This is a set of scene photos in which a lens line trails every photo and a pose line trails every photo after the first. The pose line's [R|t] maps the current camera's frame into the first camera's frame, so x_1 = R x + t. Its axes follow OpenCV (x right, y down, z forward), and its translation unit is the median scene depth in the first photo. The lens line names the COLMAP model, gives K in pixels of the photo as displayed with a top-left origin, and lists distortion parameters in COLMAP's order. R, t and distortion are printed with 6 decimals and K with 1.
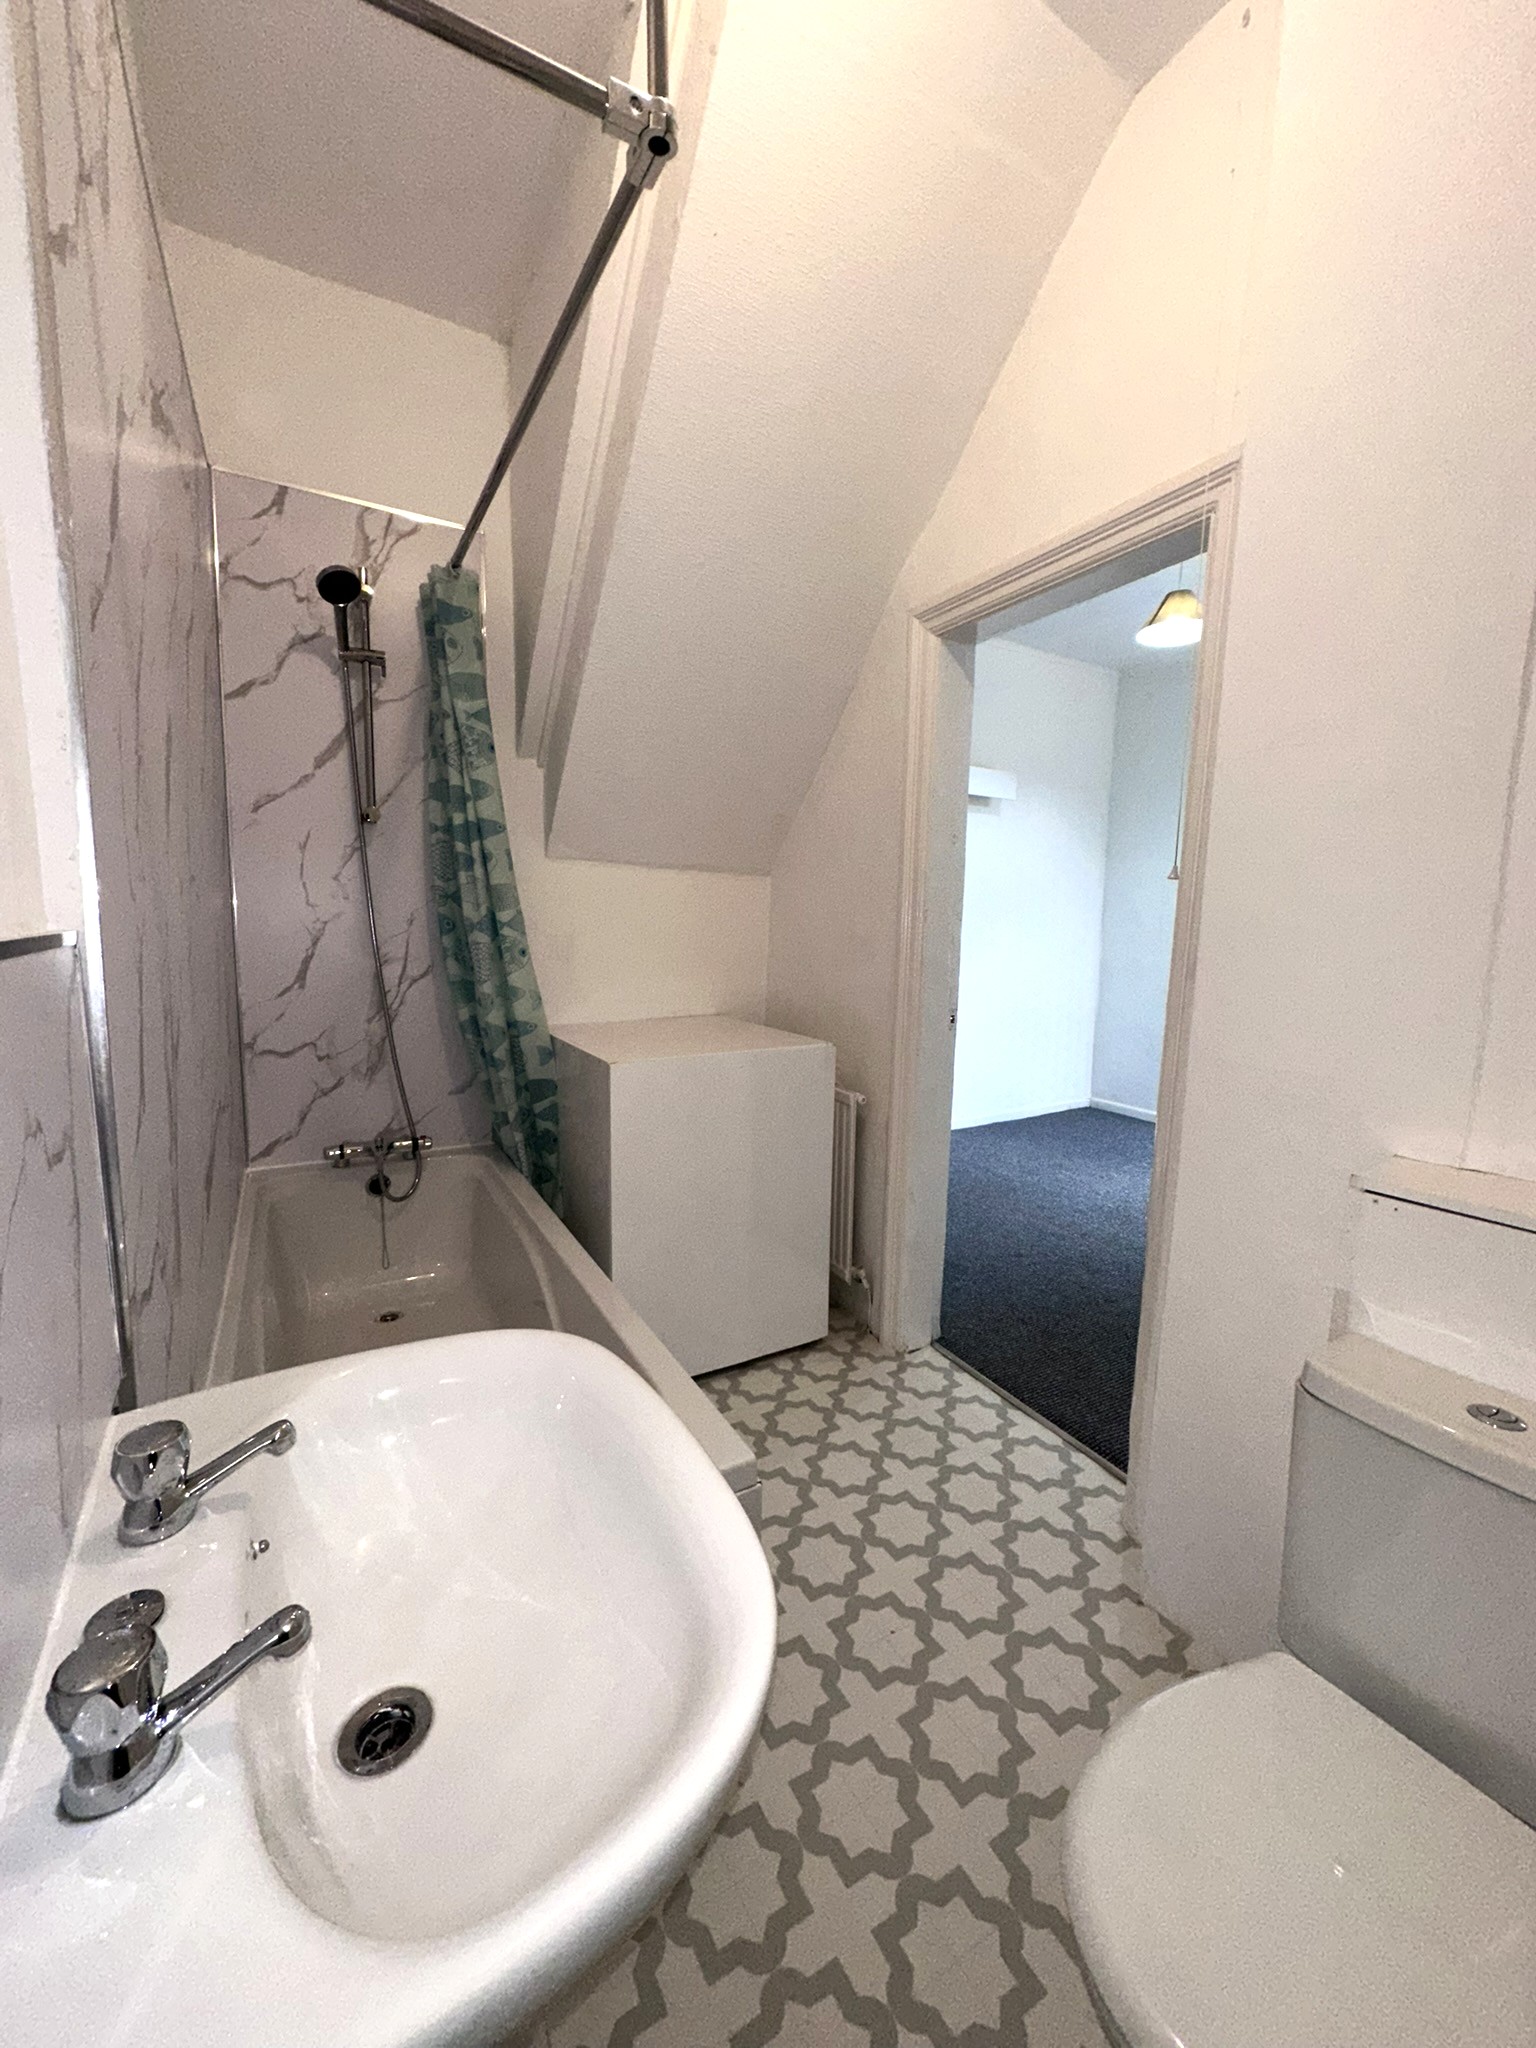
lens RADIAL K [[826.3, 0, 761.2], [0, 826.3, 1017.2], [0, 0, 1]] dist [-0.001012, 0.001103]
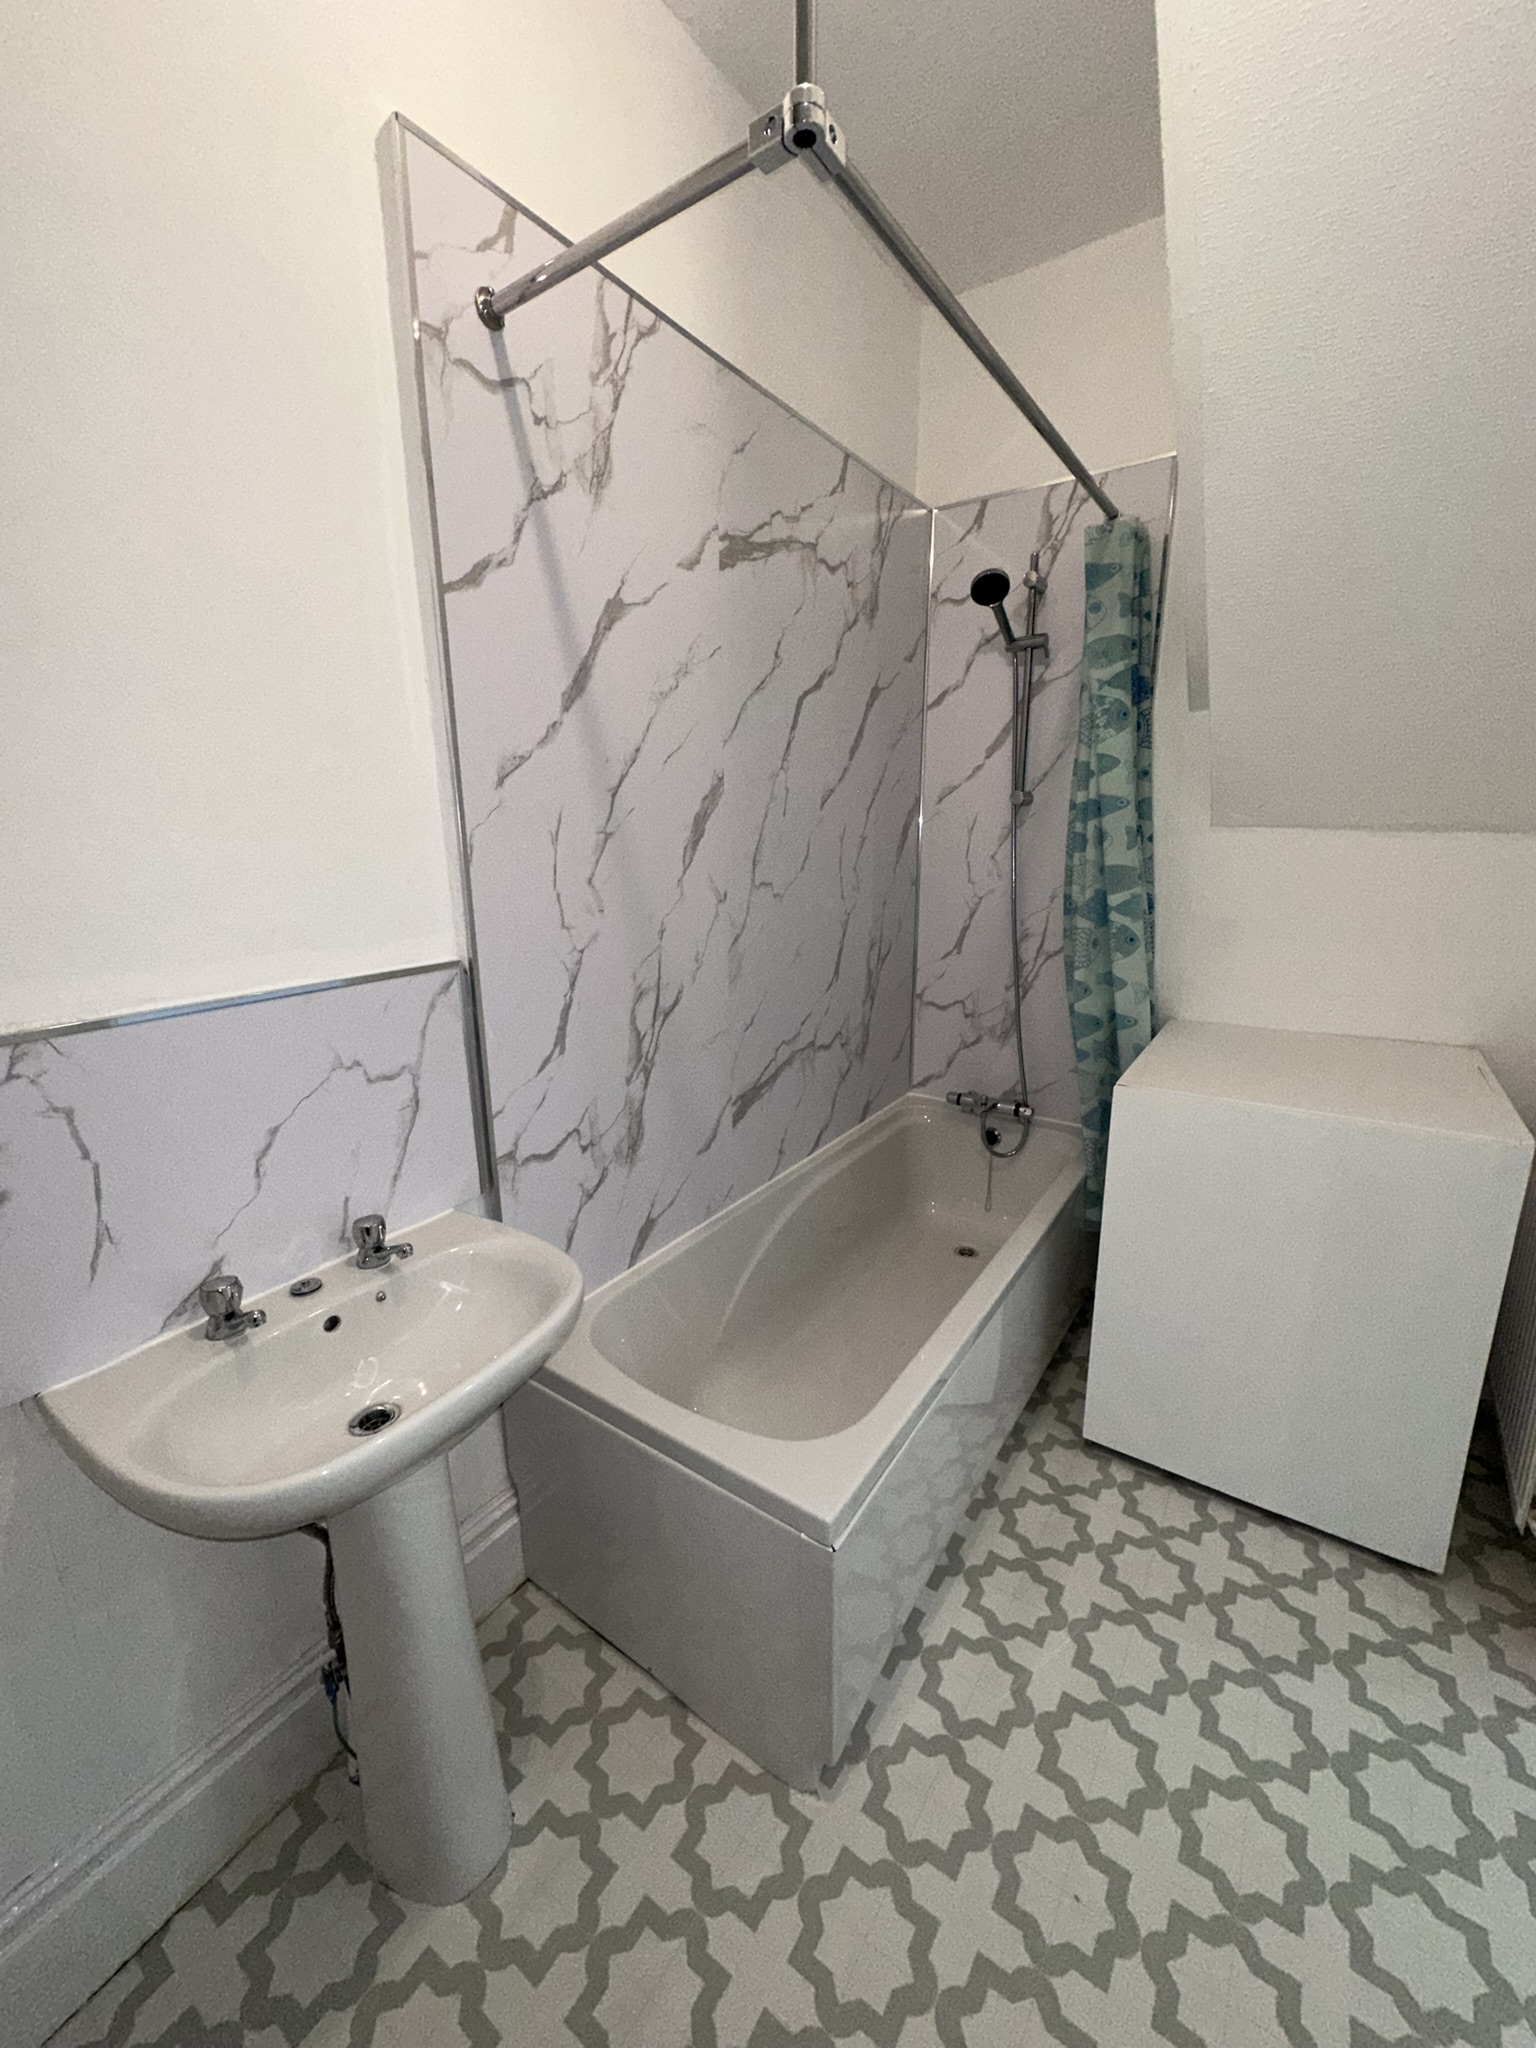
lens RADIAL K [[826.3, 0, 774.4], [0, 826.3, 1014.9], [0, 0, 1]] dist [-0.001012, 0.001103]
pose [[0.430880, 0.178037, -0.884672, 0.375420], [-0.086438, 0.983980, 0.155923, -0.109568], [0.898260, 0.009285, 0.439367, 0.258330]]
